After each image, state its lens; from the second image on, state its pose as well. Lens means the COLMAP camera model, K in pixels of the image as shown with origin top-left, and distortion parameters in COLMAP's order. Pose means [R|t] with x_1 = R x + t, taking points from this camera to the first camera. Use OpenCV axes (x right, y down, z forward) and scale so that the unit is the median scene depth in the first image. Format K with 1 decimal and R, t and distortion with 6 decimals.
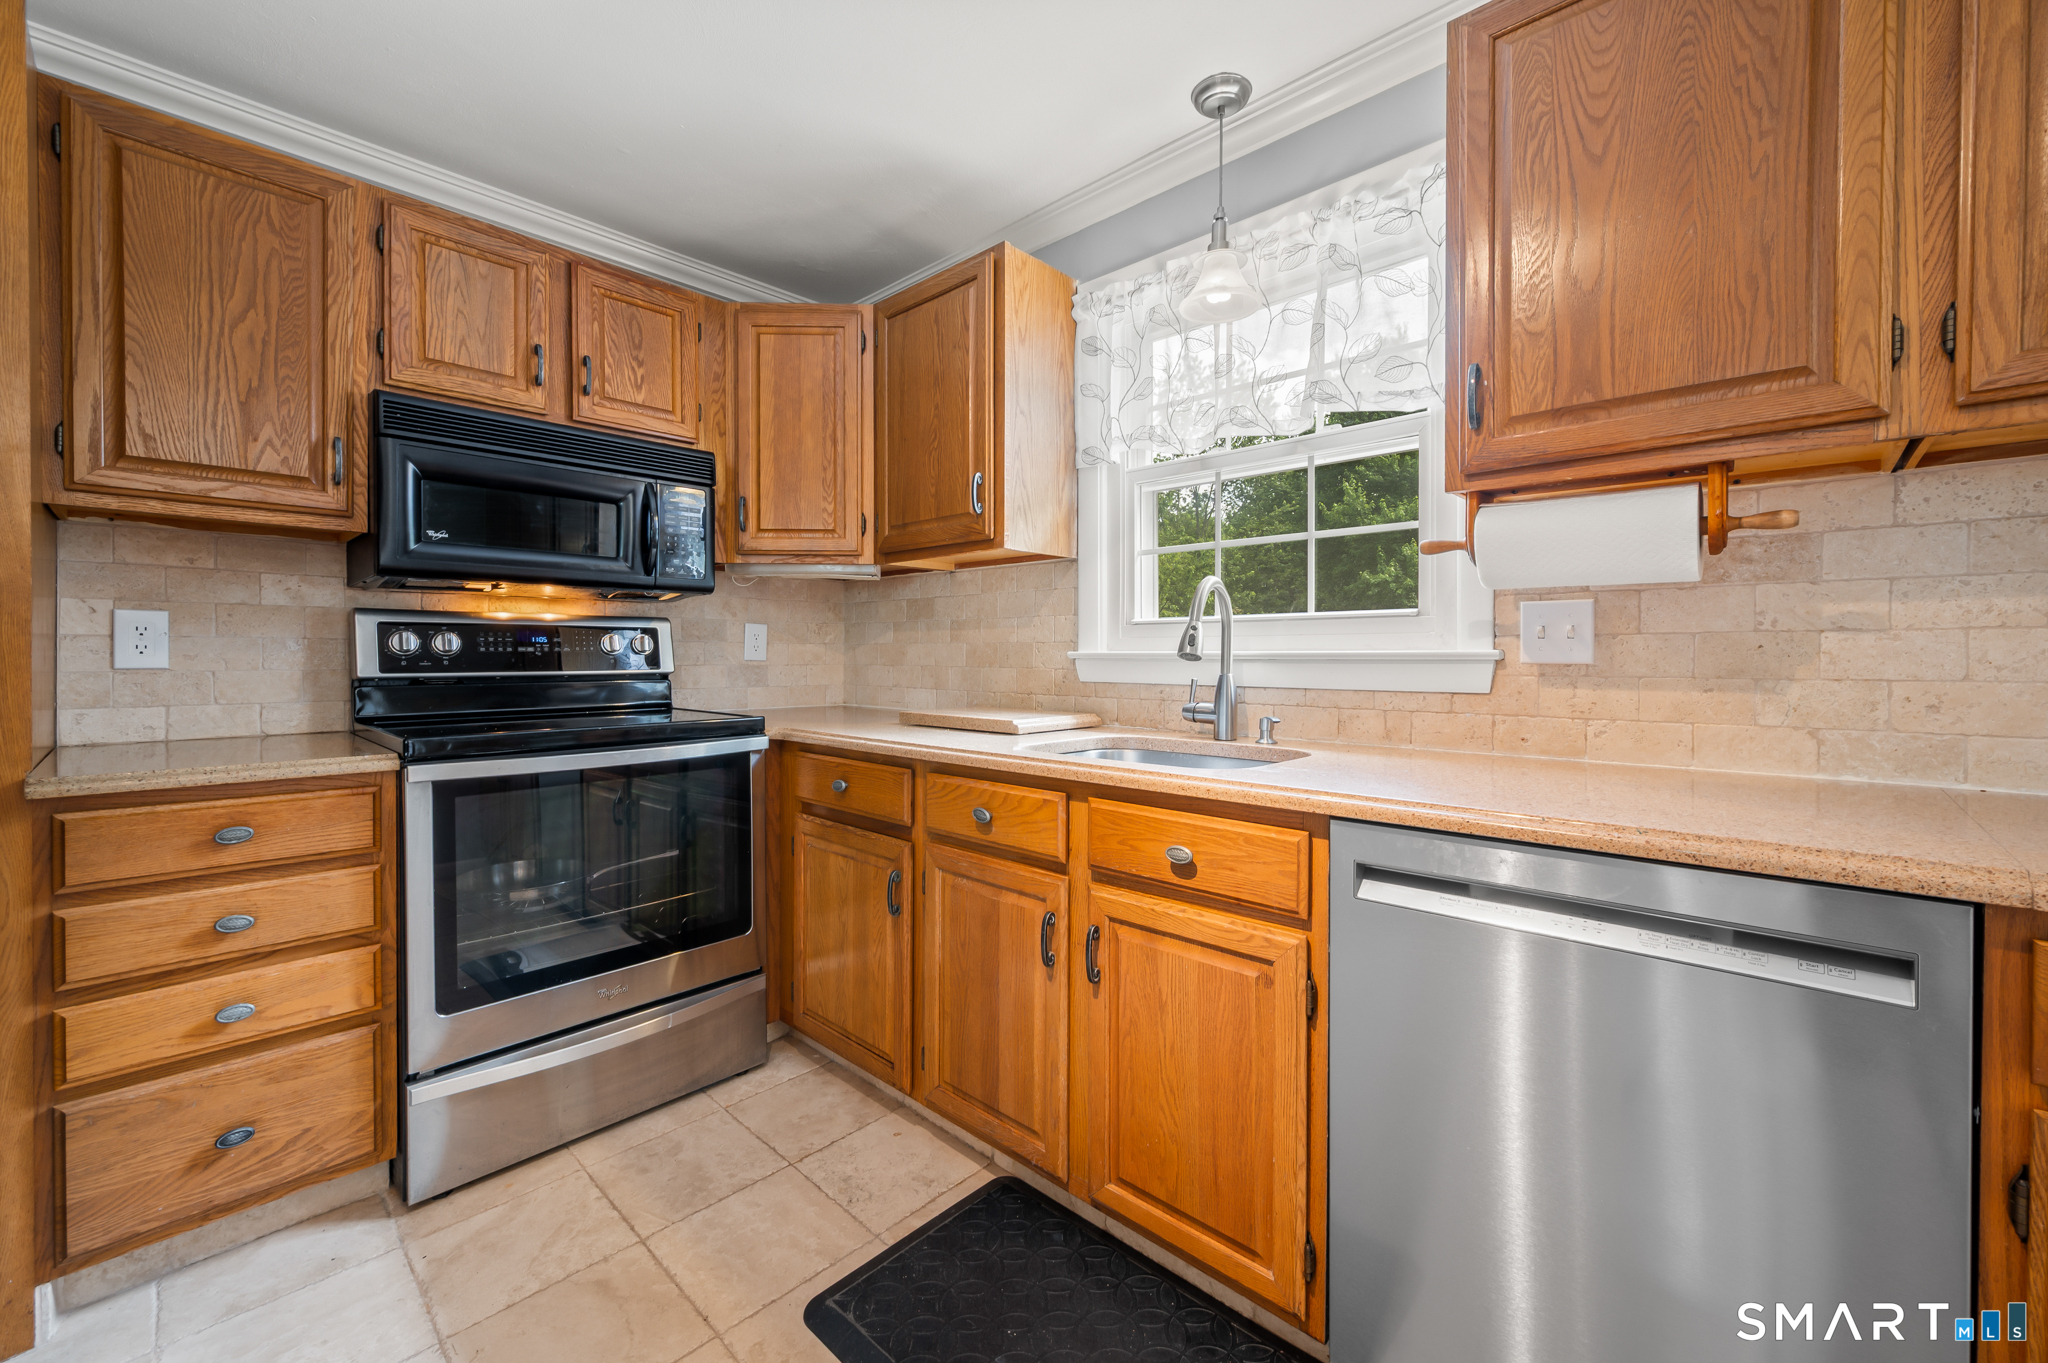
lens RADIAL K [[822.7, 0, 1011.2], [0, 822.7, 663.7], [0, 0, 1]] dist [-0.004074, 0.000332]
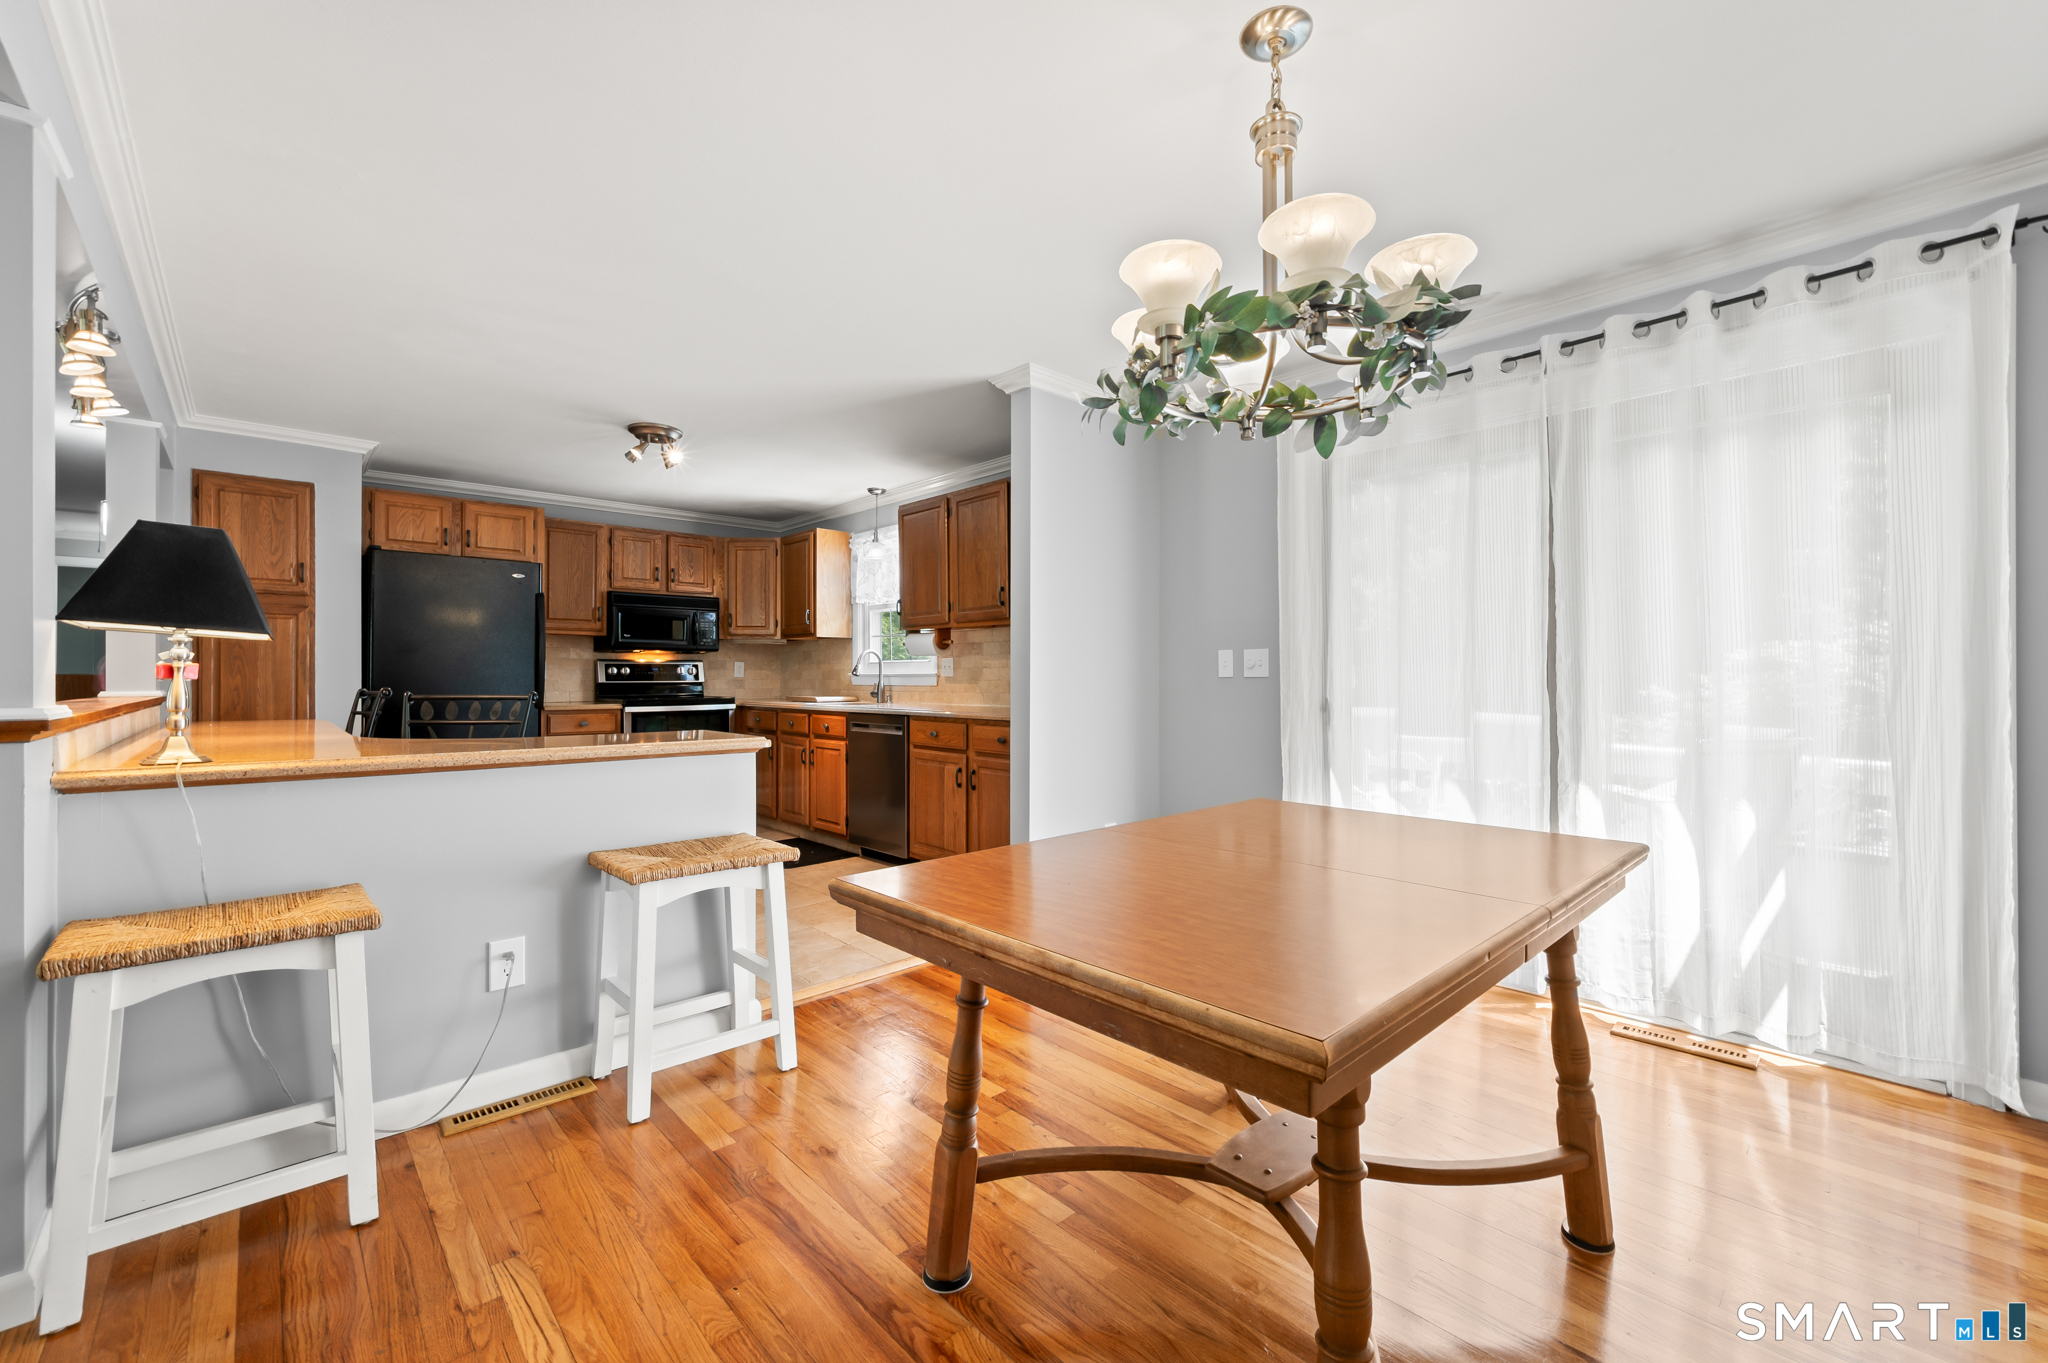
lens RADIAL K [[822.7, 0, 1005.2], [0, 822.7, 678.7], [0, 0, 1]] dist [-0.004074, 0.000332]
pose [[0.997653, -0.000516, -0.068478, 0.918401], [-0.000125, 0.999956, -0.009355, 0.032972], [0.068480, 0.009341, 0.997609, -1.957960]]
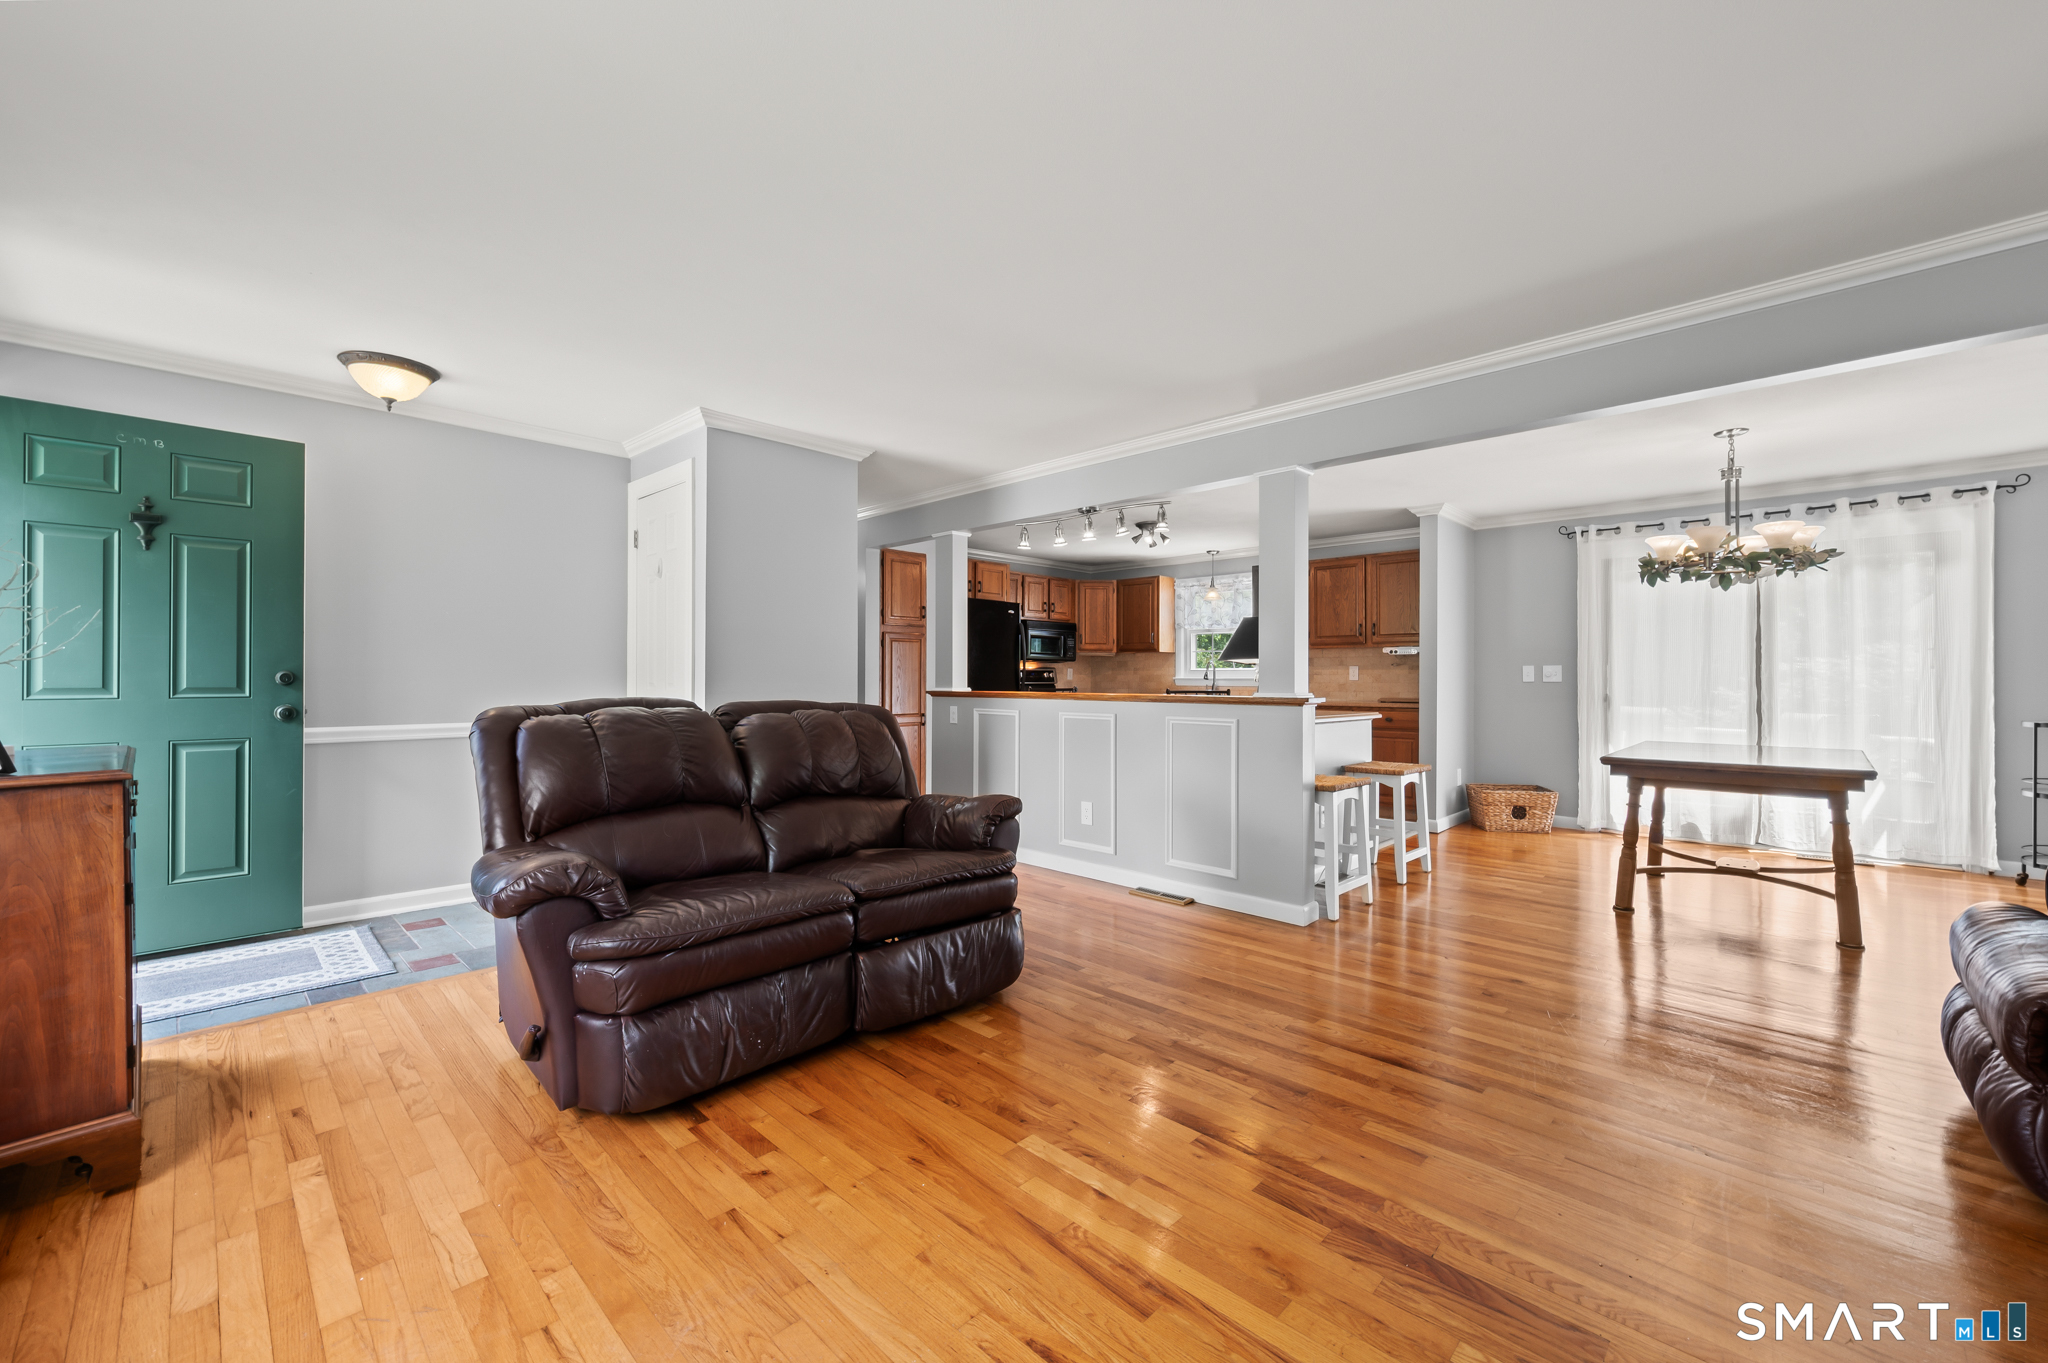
lens RADIAL K [[822.7, 0, 1001.3], [0, 822.7, 677.8], [0, 0, 1]] dist [-0.004074, 0.000332]
pose [[0.999203, 0.002625, -0.039826, -0.676331], [-0.003053, 0.999938, -0.010695, 0.035387], [0.039795, 0.010808, 0.999149, -3.337958]]
